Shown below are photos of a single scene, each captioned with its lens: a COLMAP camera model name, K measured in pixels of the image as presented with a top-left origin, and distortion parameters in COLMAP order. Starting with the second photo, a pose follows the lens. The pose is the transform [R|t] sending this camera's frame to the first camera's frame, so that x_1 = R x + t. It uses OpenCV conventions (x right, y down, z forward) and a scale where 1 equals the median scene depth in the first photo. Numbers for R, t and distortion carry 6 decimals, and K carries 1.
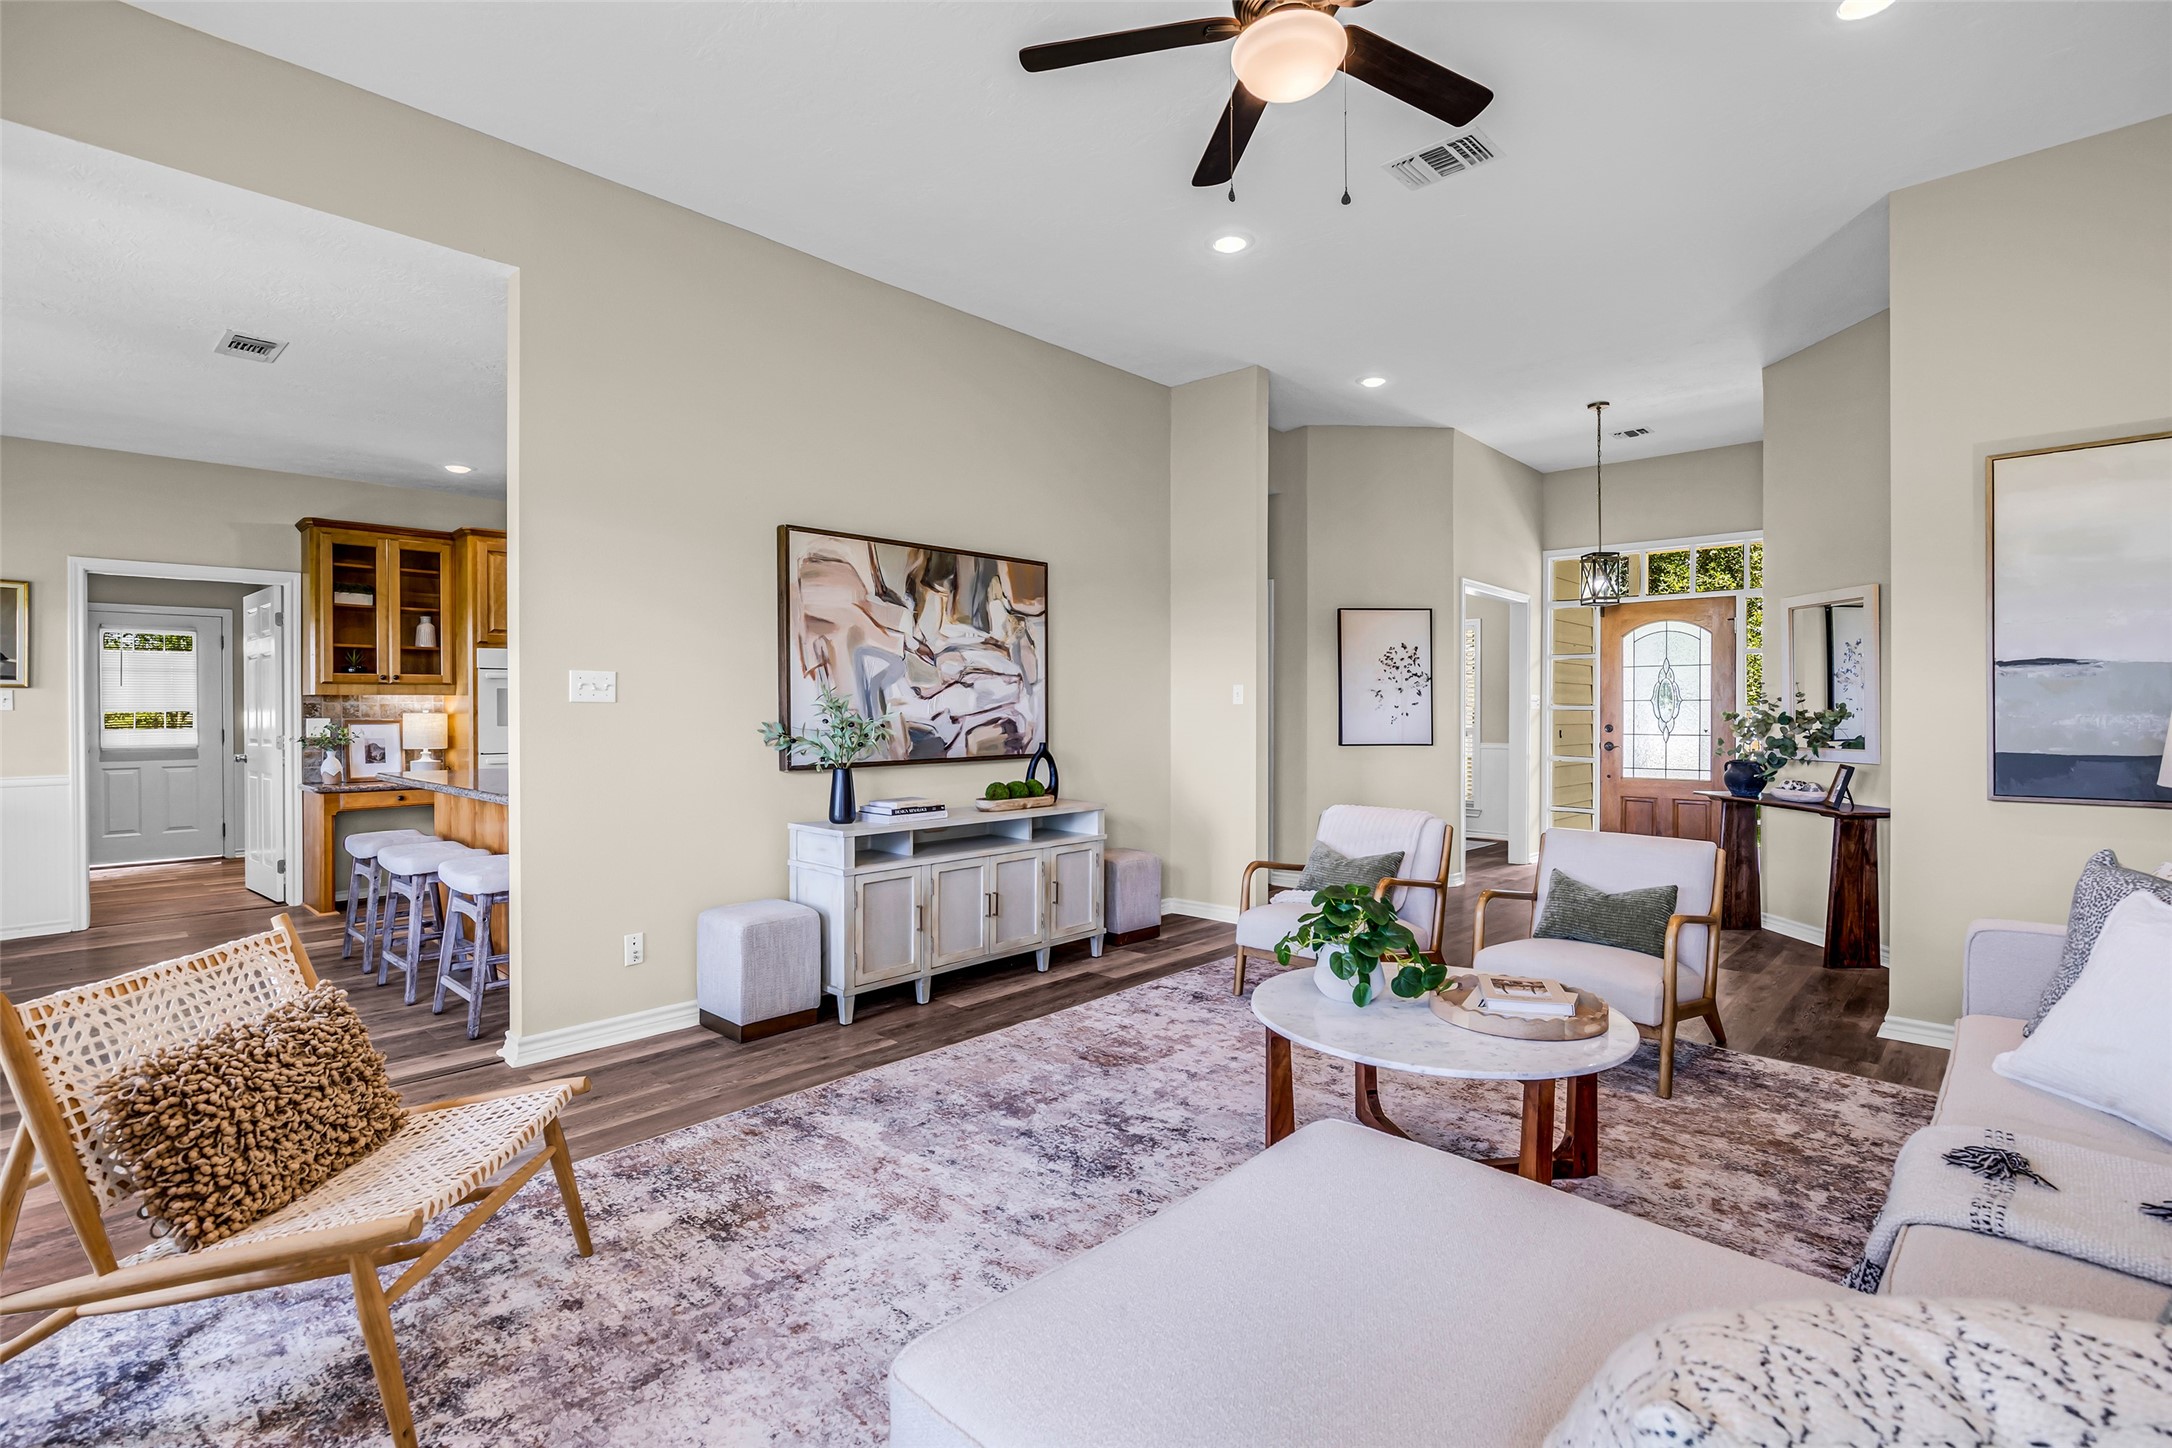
lens RADIAL K [[1003.1, 0, 1074.6], [0, 1003.1, 711.6], [0, 0, 1]] dist [-0.016174, 0.003761]
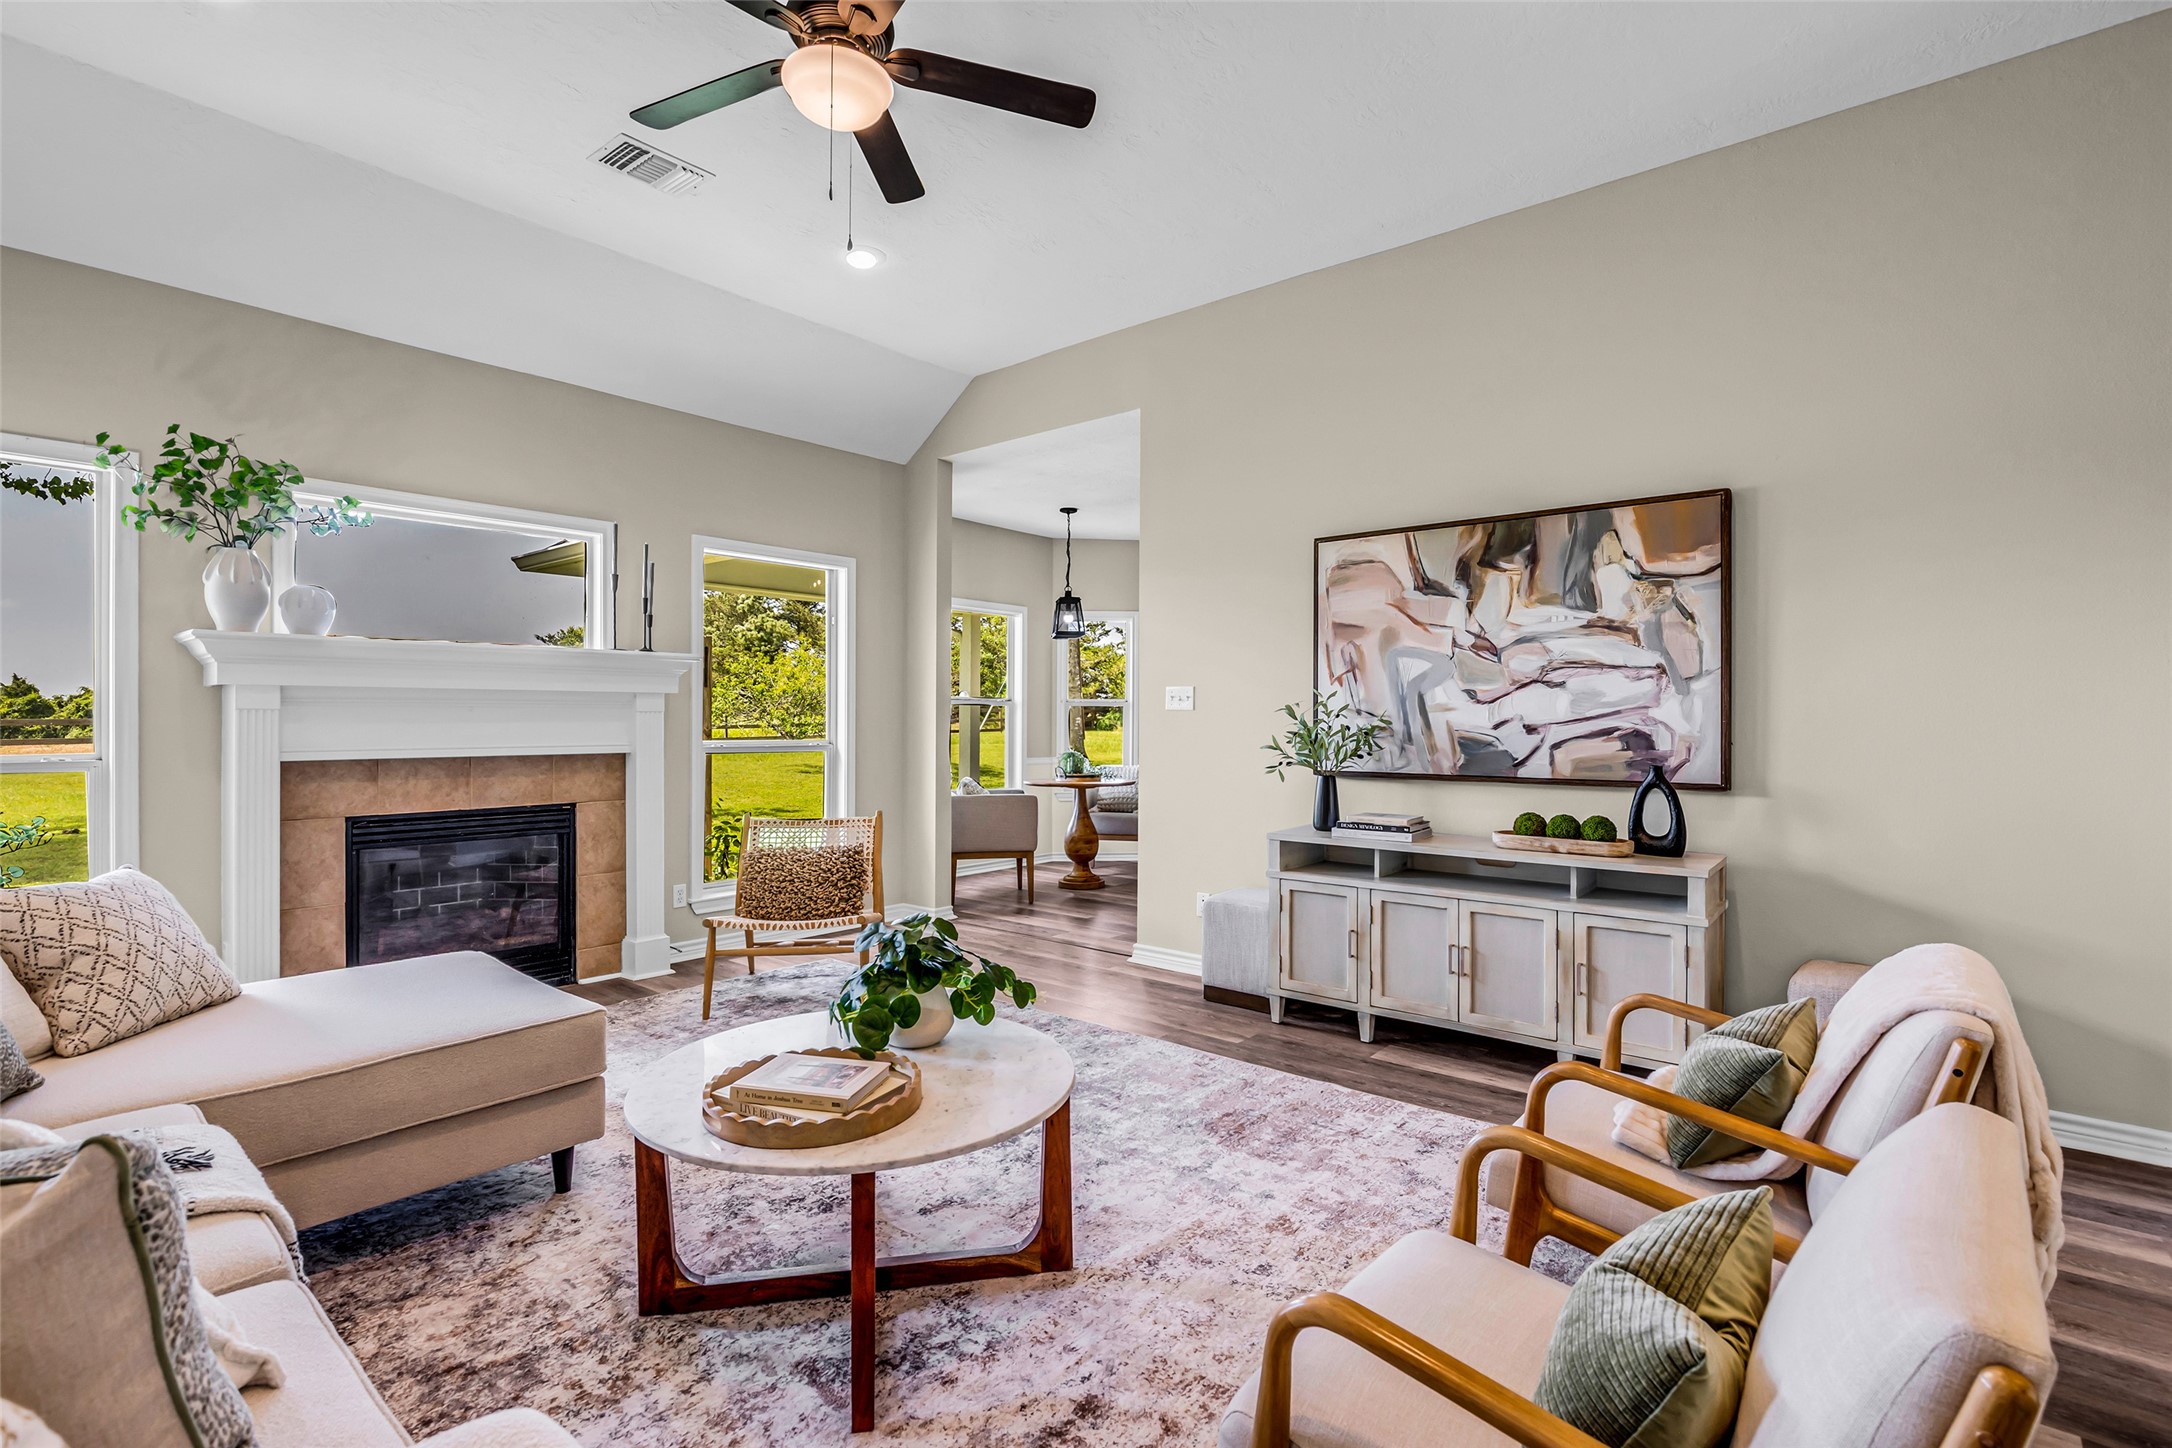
lens RADIAL K [[1003.1, 0, 1085.4], [0, 1003.1, 719.0], [0, 0, 1]] dist [-0.016174, 0.003761]
pose [[0.062518, 0.003022, -0.998039, 0.649416], [-0.003785, 0.999989, 0.002791, -0.000883], [0.998037, 0.003603, 0.062529, 0.611674]]
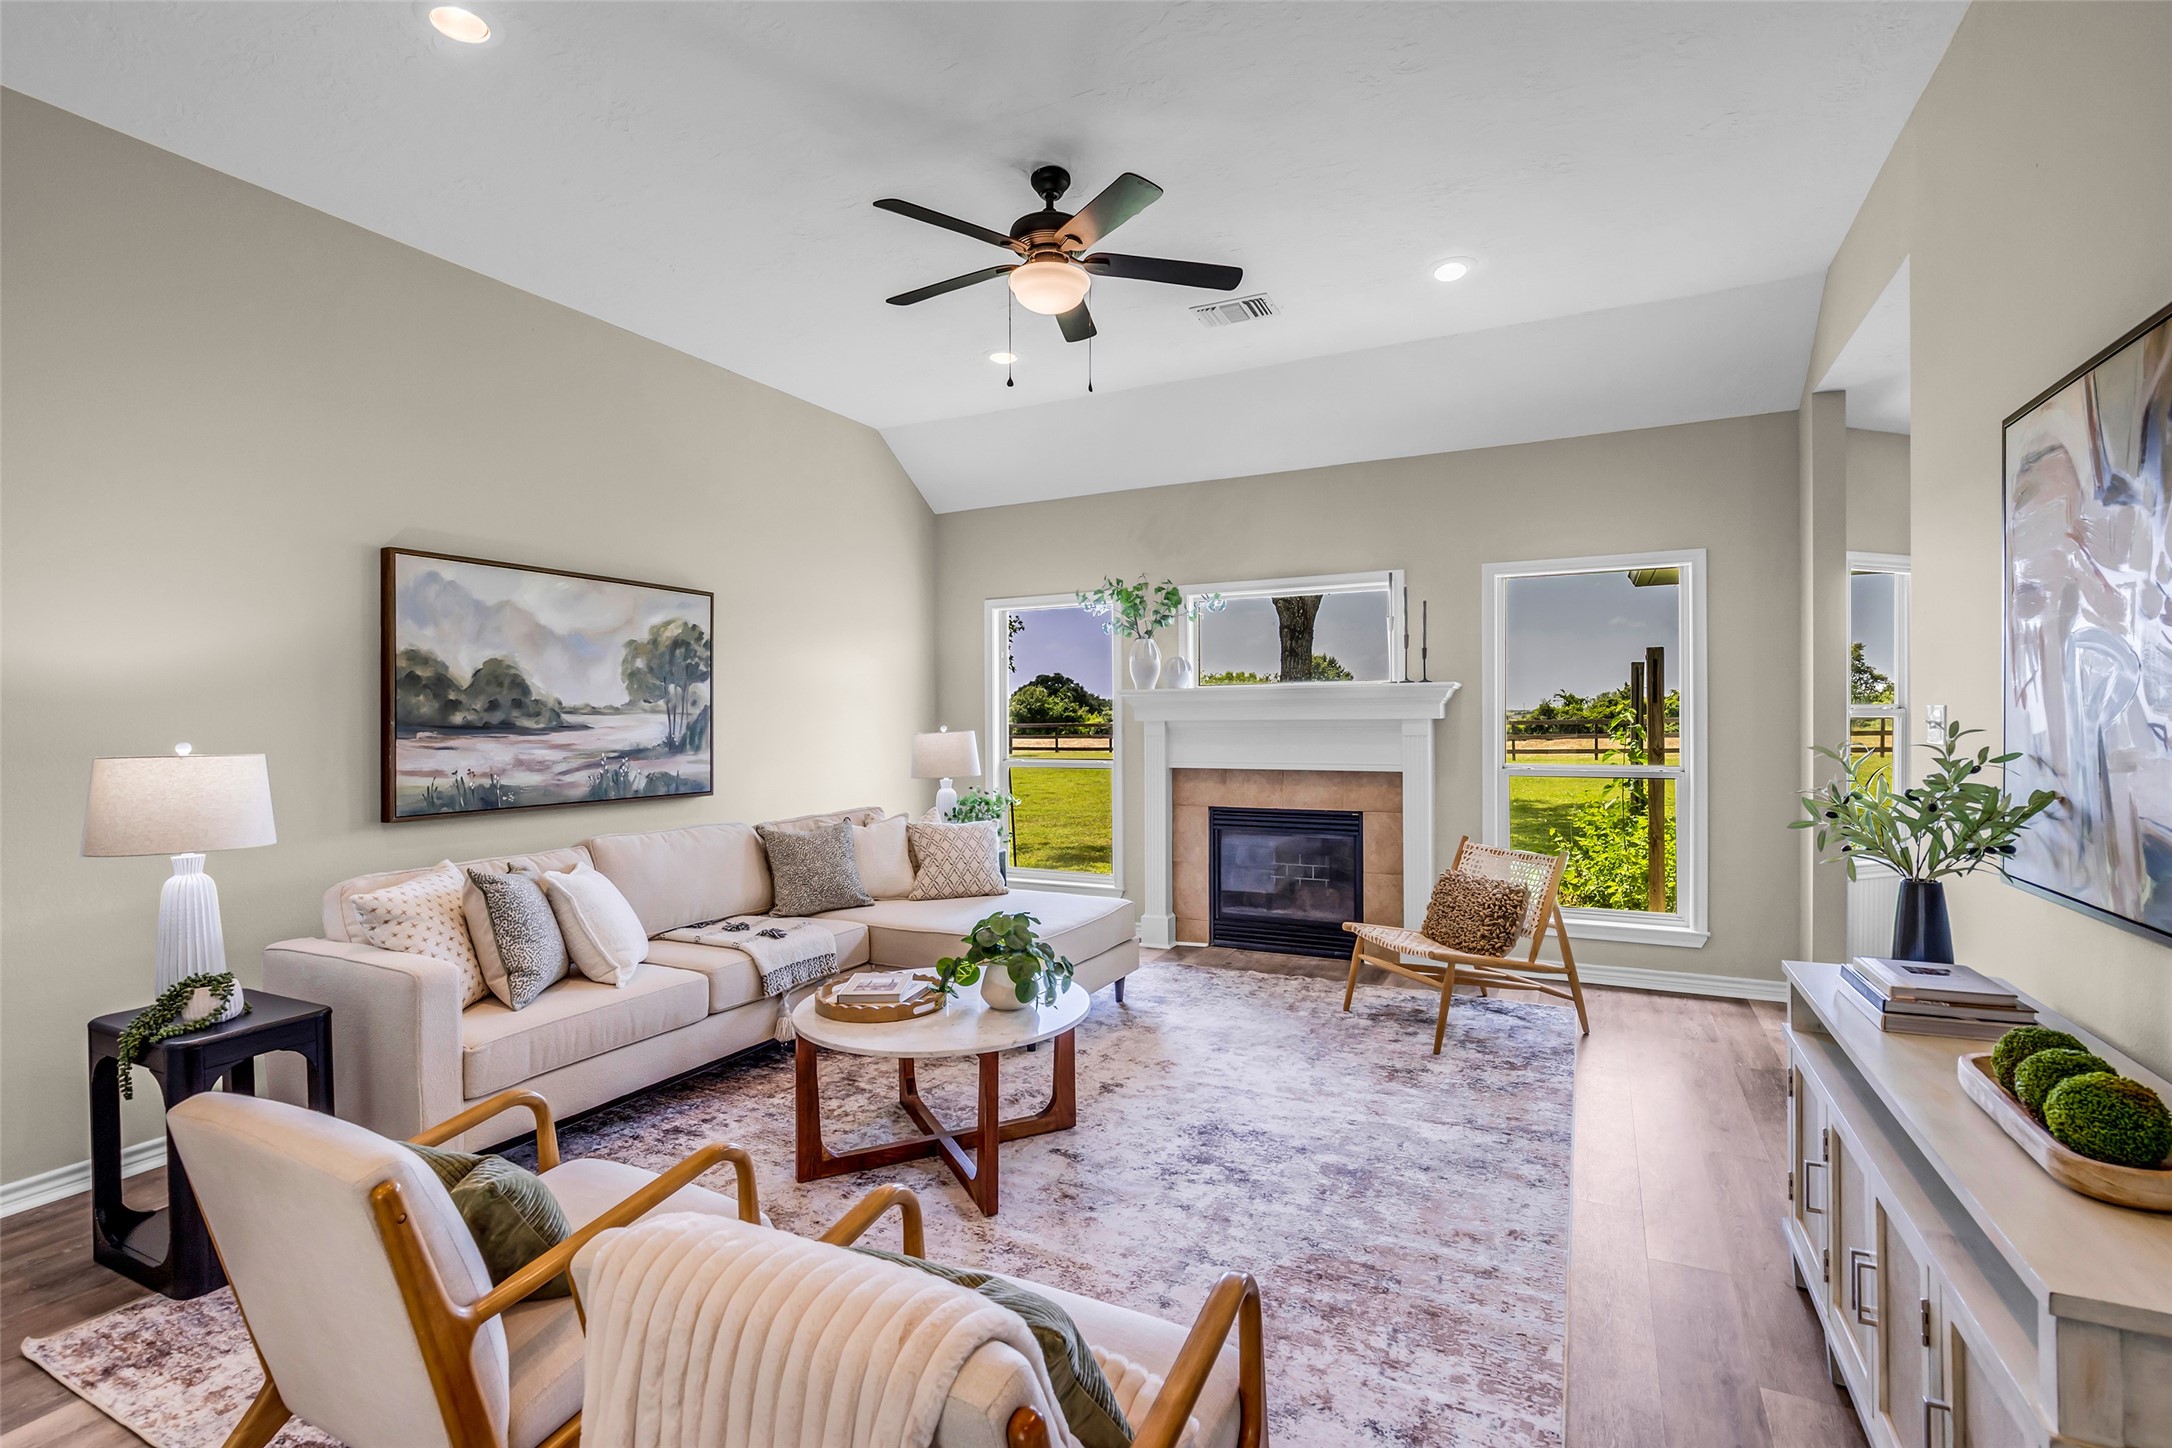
lens RADIAL K [[1003.1, 0, 1078.6], [0, 1003.1, 720.2], [0, 0, 1]] dist [-0.016174, 0.003761]
pose [[-0.958434, 0.012033, -0.285061, 0.295269], [0.010833, 0.999925, 0.005789, -0.030897], [0.285109, 0.002460, -0.958492, 1.199449]]
